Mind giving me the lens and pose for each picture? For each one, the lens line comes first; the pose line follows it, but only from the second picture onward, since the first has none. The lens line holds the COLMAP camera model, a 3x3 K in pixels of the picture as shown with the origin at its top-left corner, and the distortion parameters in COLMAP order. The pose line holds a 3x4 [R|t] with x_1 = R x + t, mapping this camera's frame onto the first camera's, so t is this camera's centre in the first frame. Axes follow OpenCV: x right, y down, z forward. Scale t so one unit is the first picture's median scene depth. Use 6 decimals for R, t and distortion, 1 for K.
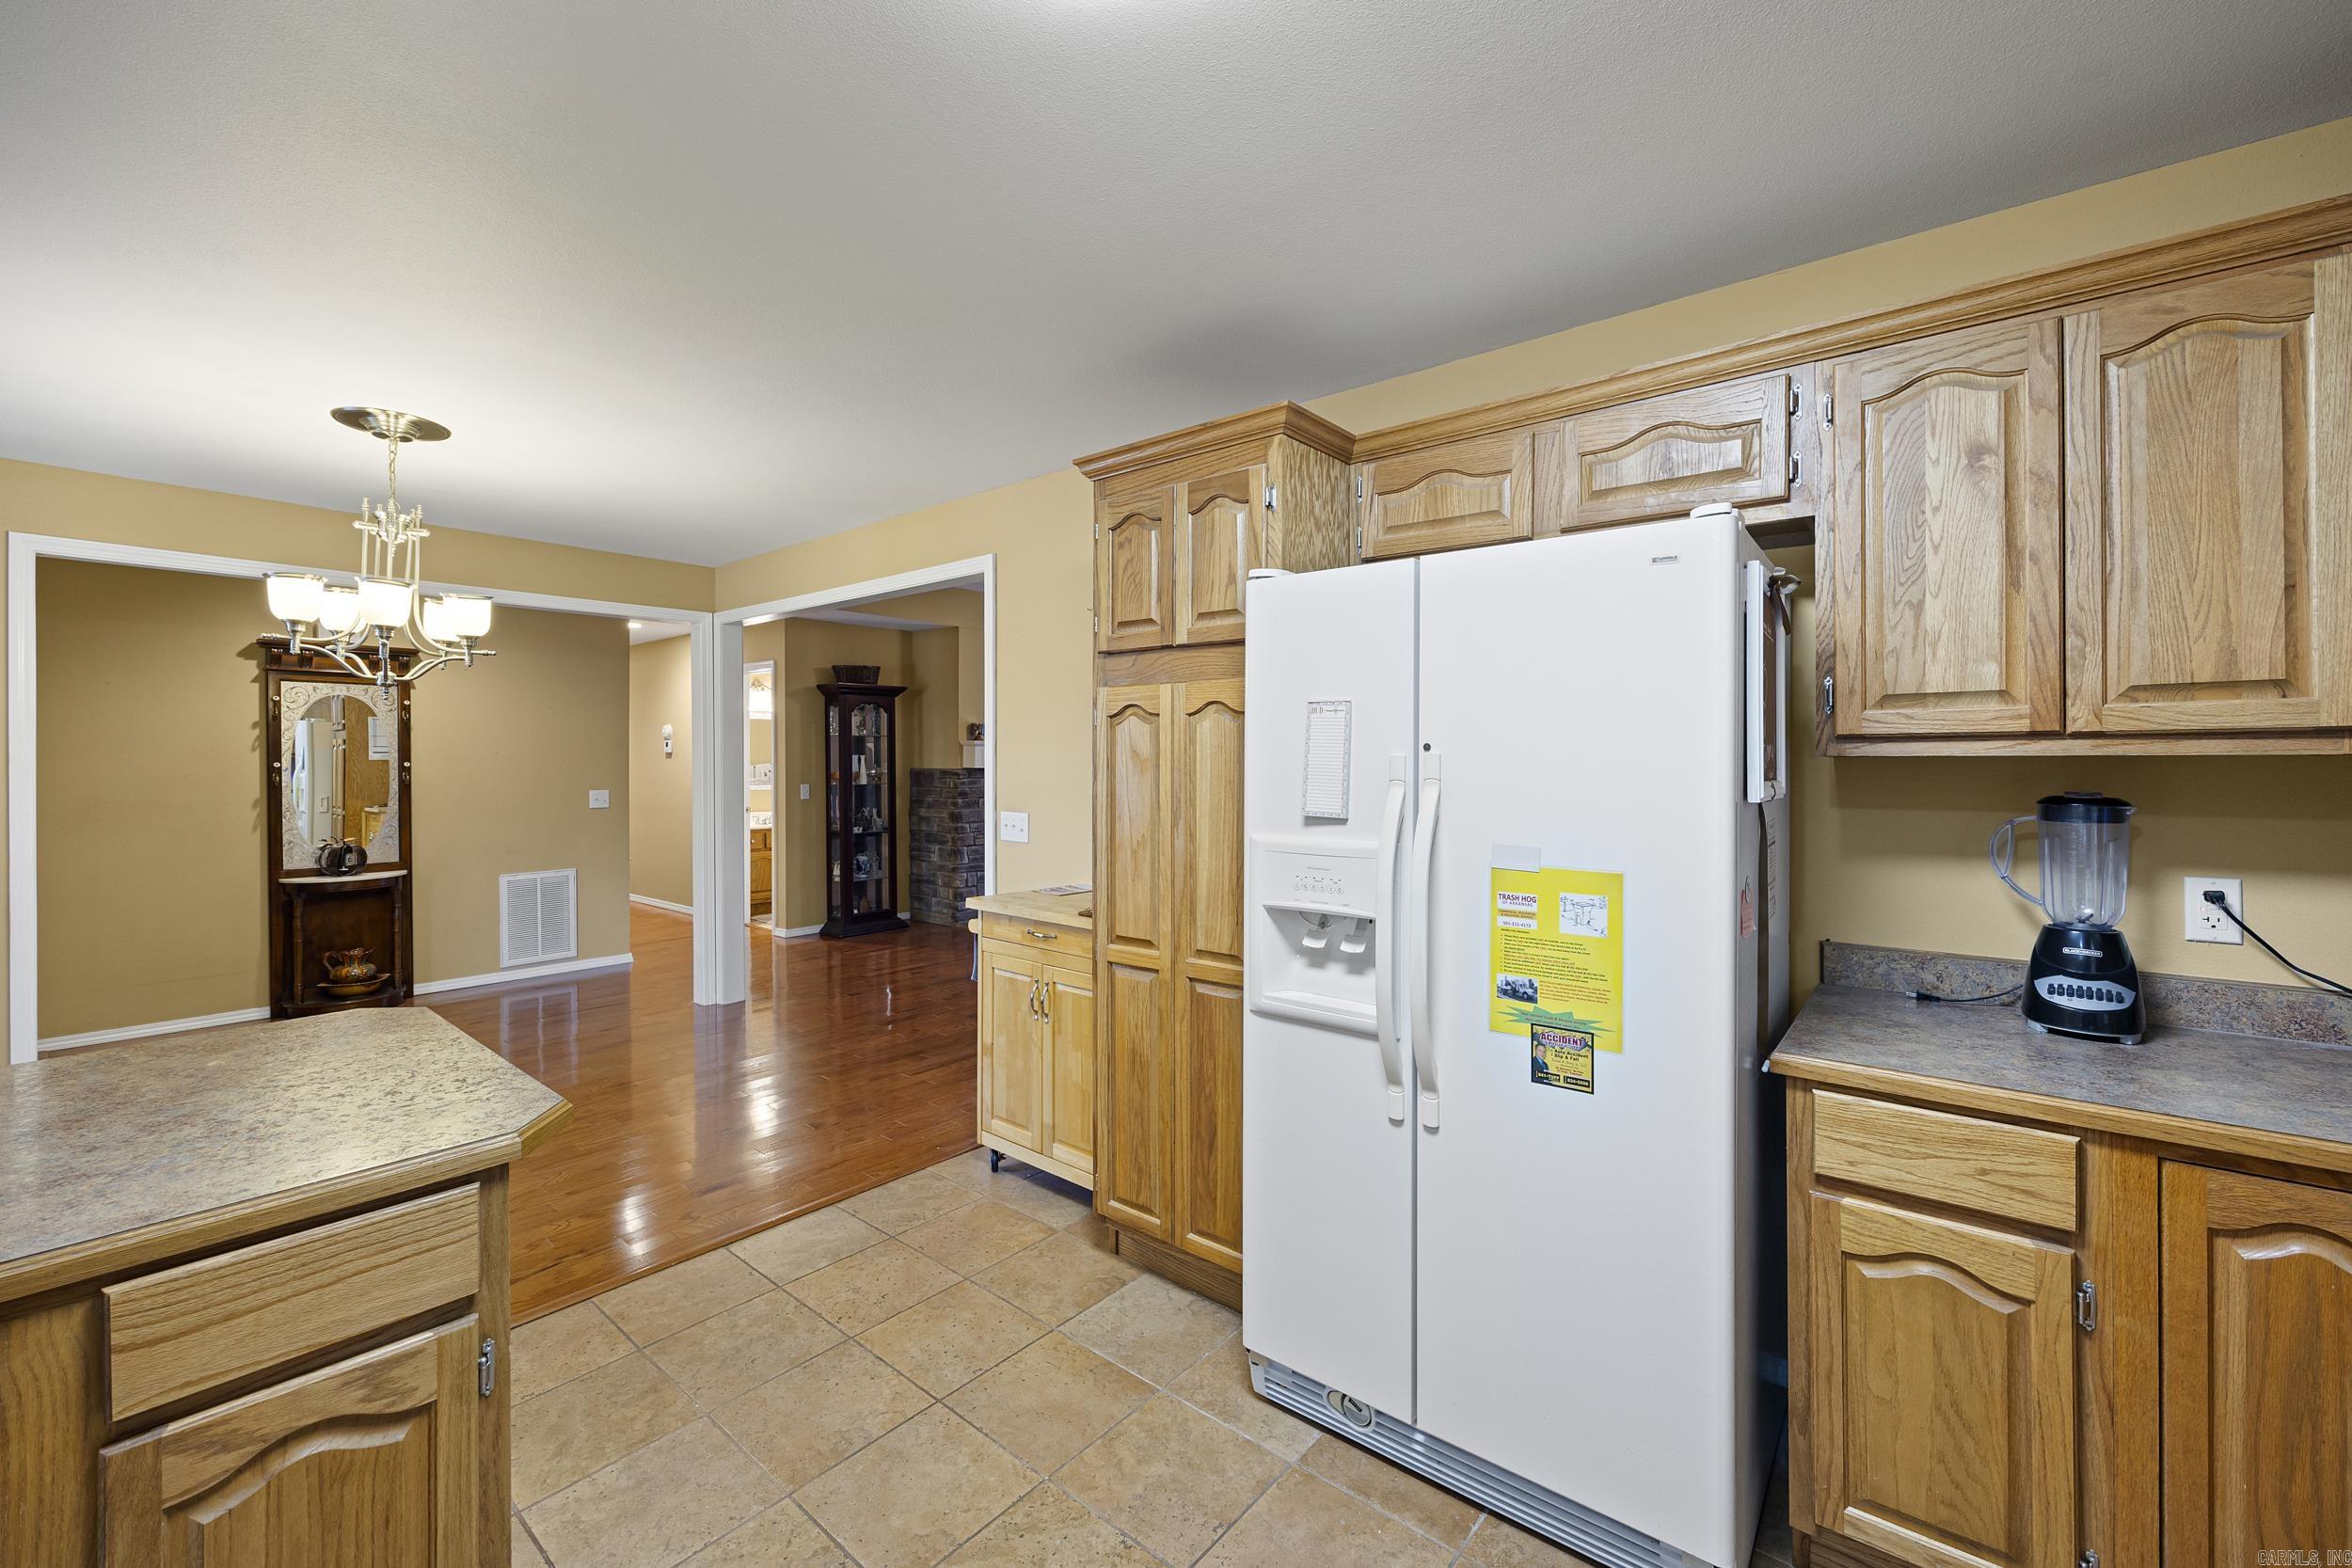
lens RADIAL K [[959.7, 0, 1175.9], [0, 959.7, 756.8], [0, 0, 1]] dist [-0.002373, 0.001024]
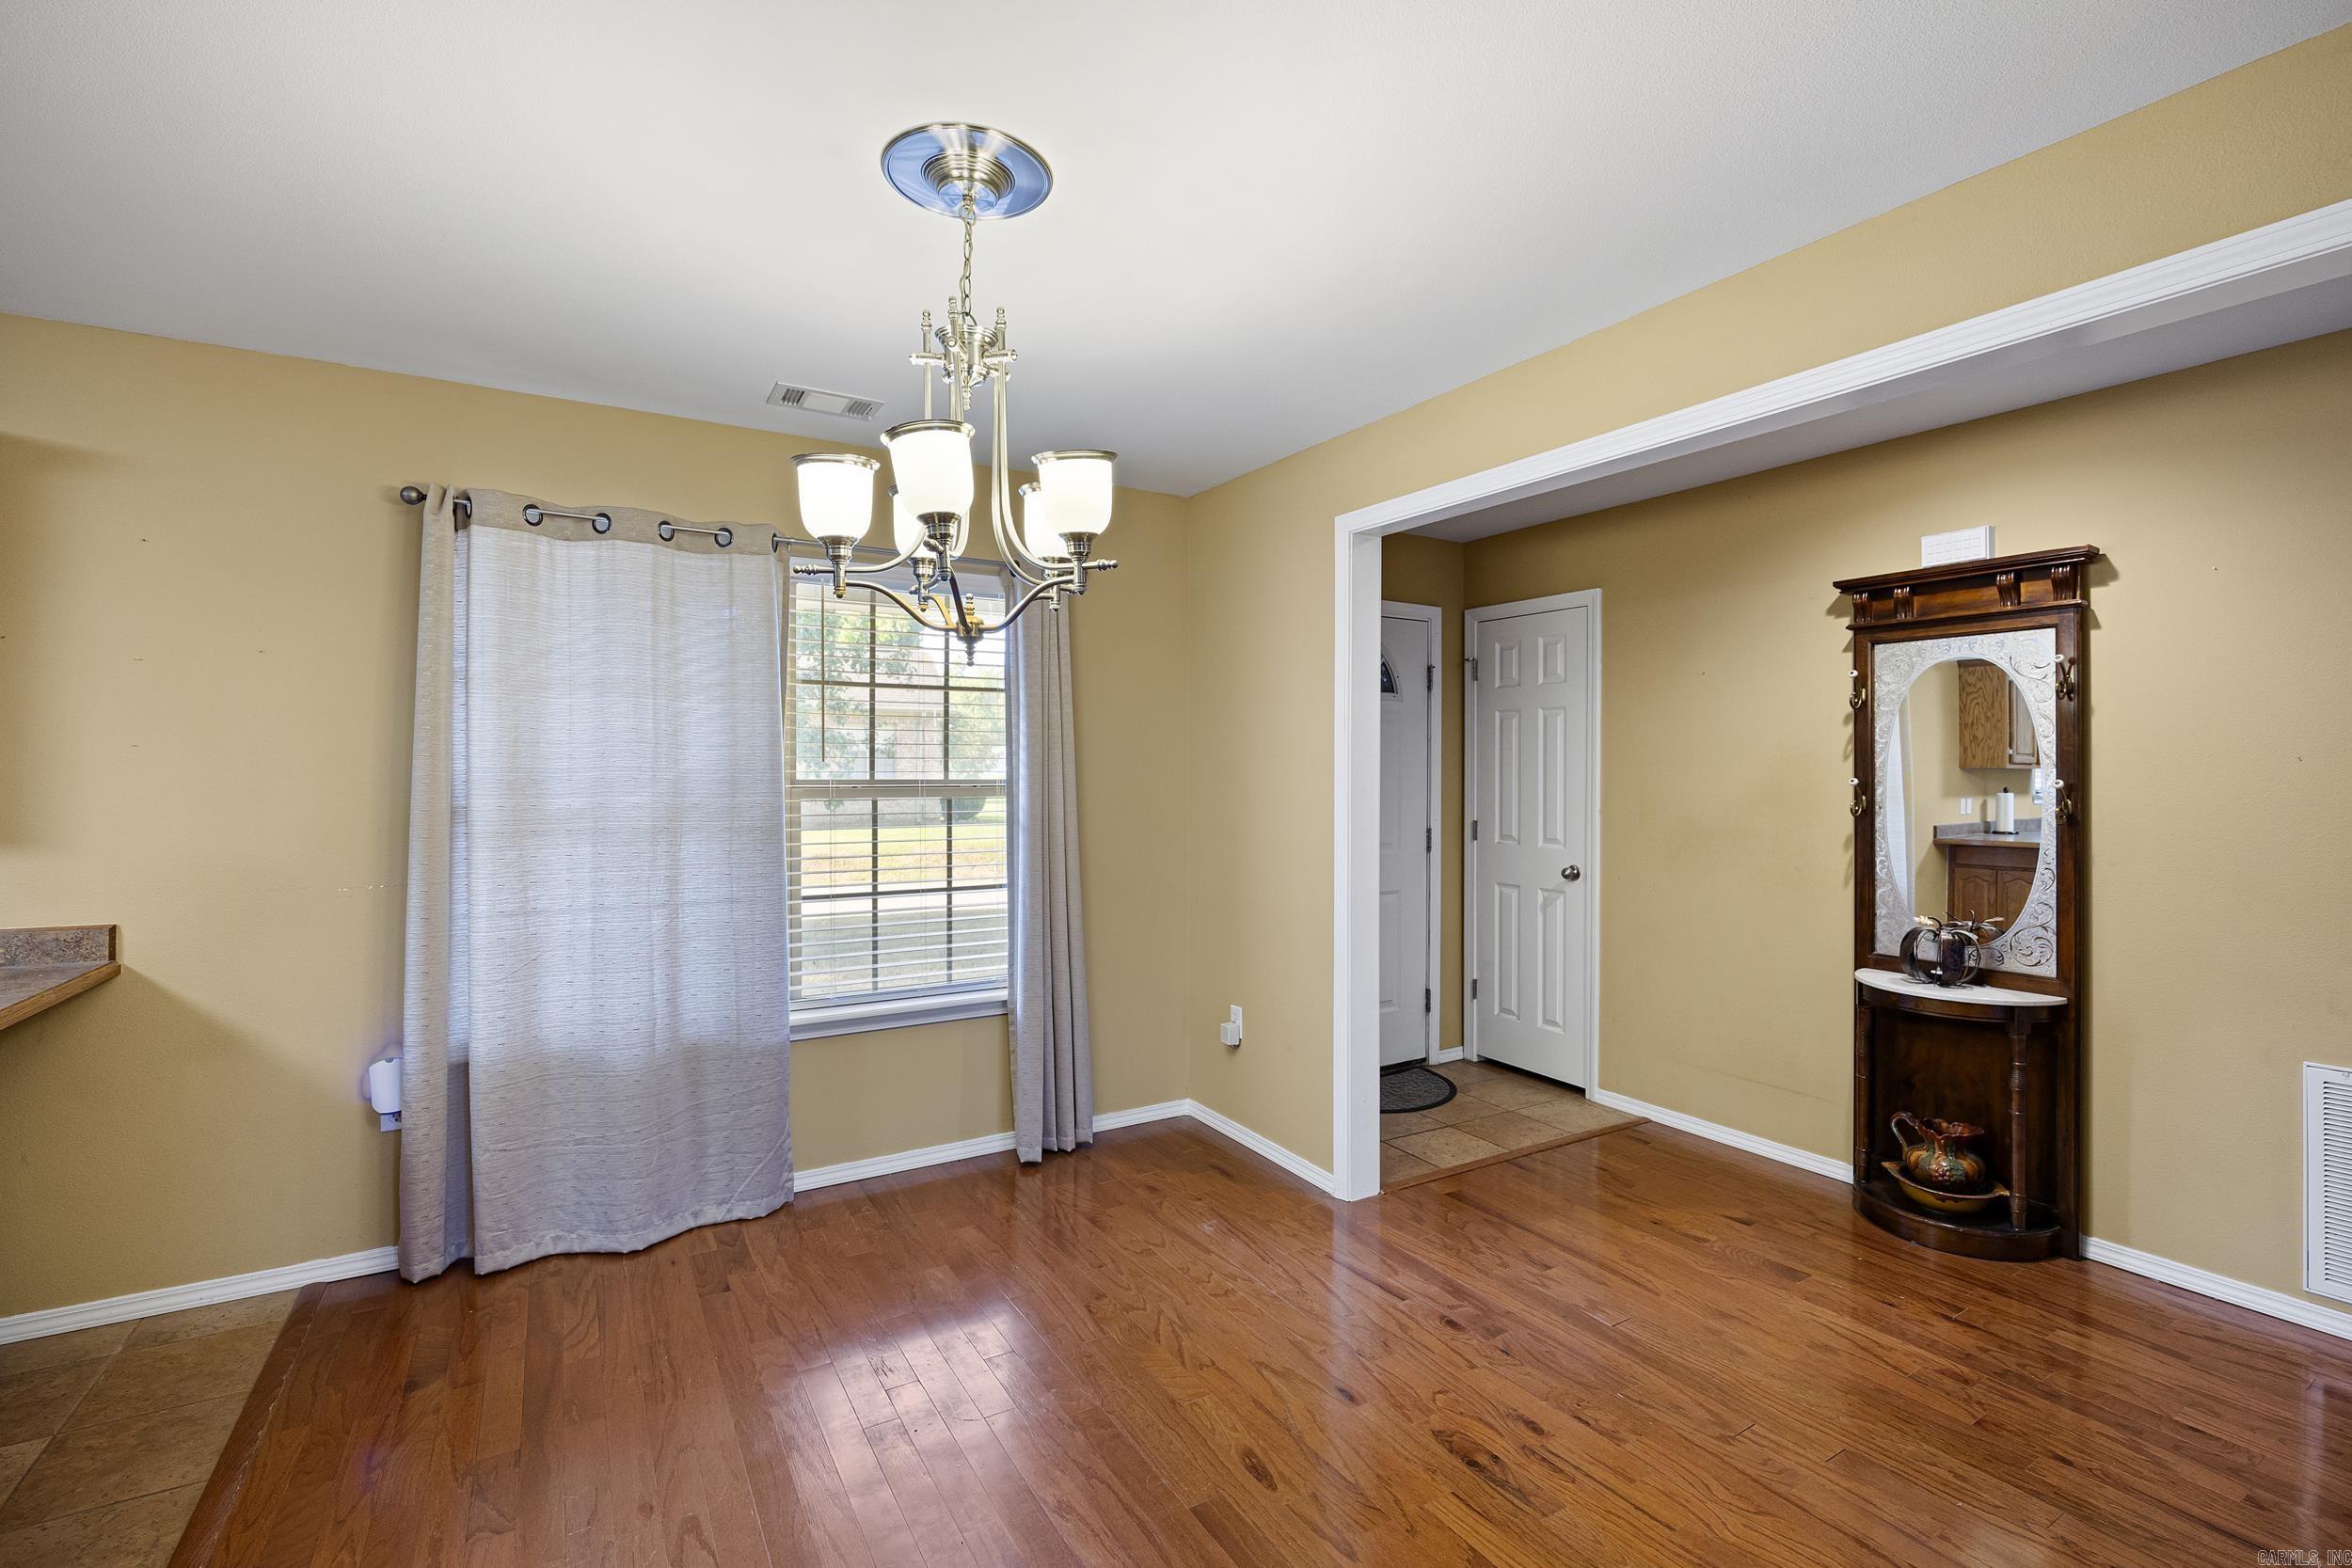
lens RADIAL K [[1045.8, 0, 1190.5], [0, 1045.8, 773.8], [0, 0, 1]] dist [-0.014651, 0.000576]
pose [[-0.316159, 0.003122, -0.948701, -0.293924], [-0.000589, 0.999994, 0.003487, 0.002107], [0.948706, 0.001661, -0.316156, 1.387469]]
